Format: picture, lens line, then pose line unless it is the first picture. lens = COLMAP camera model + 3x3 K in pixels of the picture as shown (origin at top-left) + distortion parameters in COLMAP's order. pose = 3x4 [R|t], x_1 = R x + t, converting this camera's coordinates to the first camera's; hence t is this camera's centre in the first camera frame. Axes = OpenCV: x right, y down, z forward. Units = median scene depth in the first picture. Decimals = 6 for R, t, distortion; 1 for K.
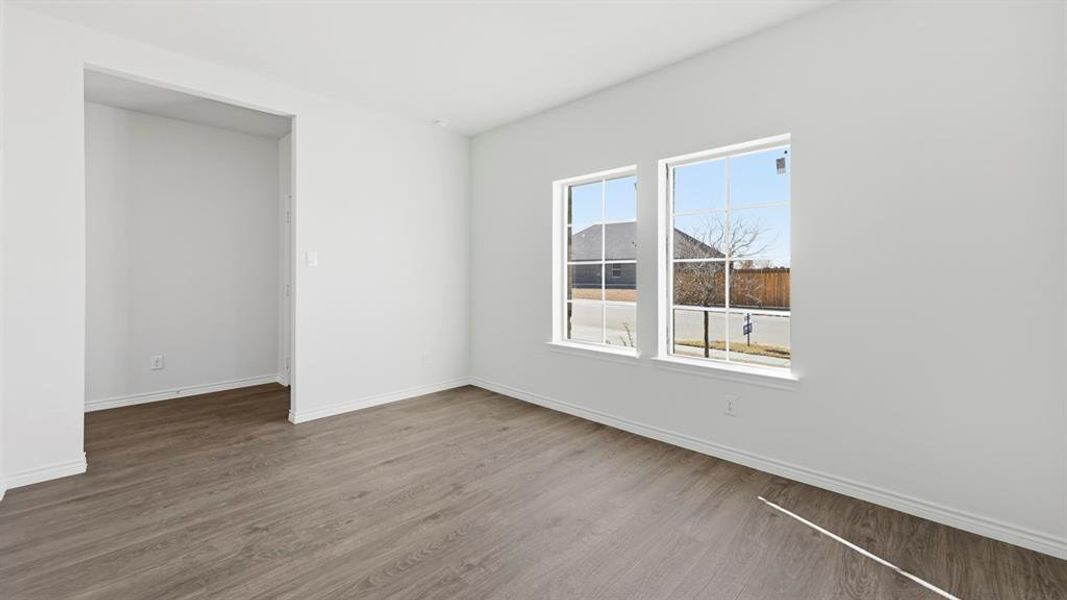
lens RADIAL K [[435.3, 0, 540.4], [0, 435.3, 276.9], [0, 0, 1]] dist [-0.000979, -0.000157]
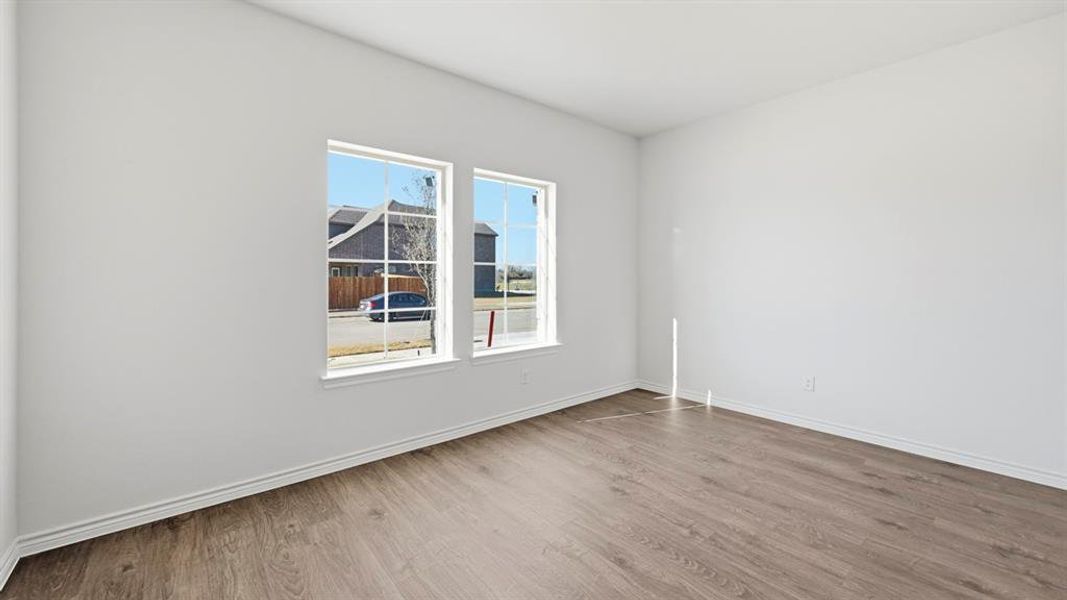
lens RADIAL K [[435.3, 0, 540.4], [0, 435.3, 276.9], [0, 0, 1]] dist [-0.000979, -0.000157]
pose [[0.070372, -0.002240, 0.997518, -0.828778], [0.002492, 0.999995, 0.002070, -0.005422], [-0.997518, 0.002340, 0.070377, 0.822784]]
